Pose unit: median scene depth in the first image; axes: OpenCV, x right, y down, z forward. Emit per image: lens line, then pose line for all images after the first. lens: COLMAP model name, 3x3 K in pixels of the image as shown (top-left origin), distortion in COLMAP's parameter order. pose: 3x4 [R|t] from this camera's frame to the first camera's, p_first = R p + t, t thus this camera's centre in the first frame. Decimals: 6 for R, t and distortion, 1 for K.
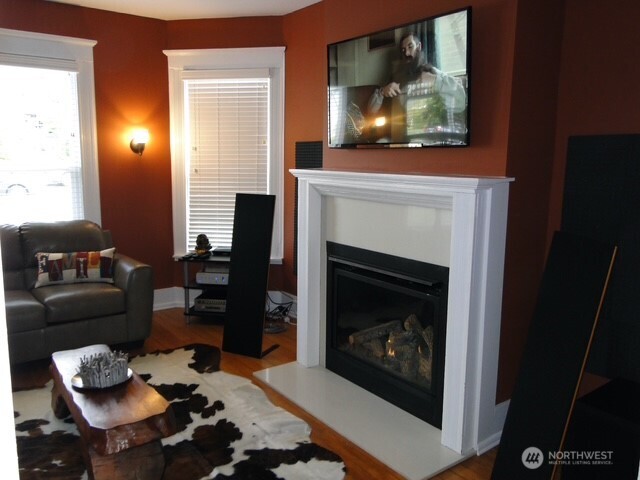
lens RADIAL K [[532.9, 0, 320.0], [0, 532.9, 240.0], [0, 0, 1]] dist [0.003685, -0.002514]
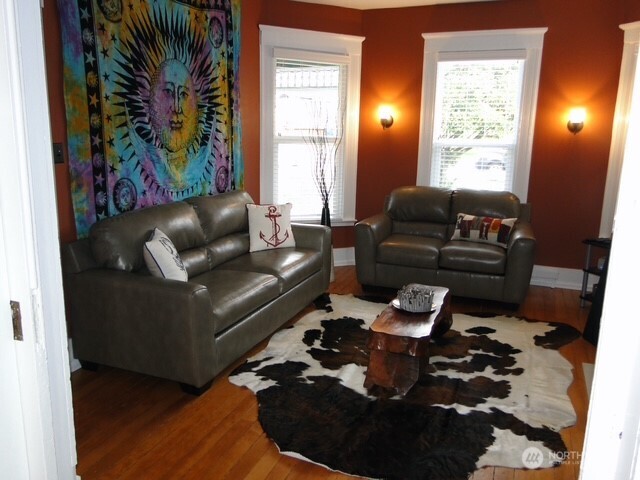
lens RADIAL K [[515.7, 0, 303.7], [0, 515.7, 242.2], [0, 0, 1]] dist [-0.012577, -0.001107]
pose [[0.516448, 0.179810, -0.837228, 0.300539], [-0.145522, 0.981913, 0.121118, -0.001715], [0.843863, 0.059284, 0.533273, 0.064008]]
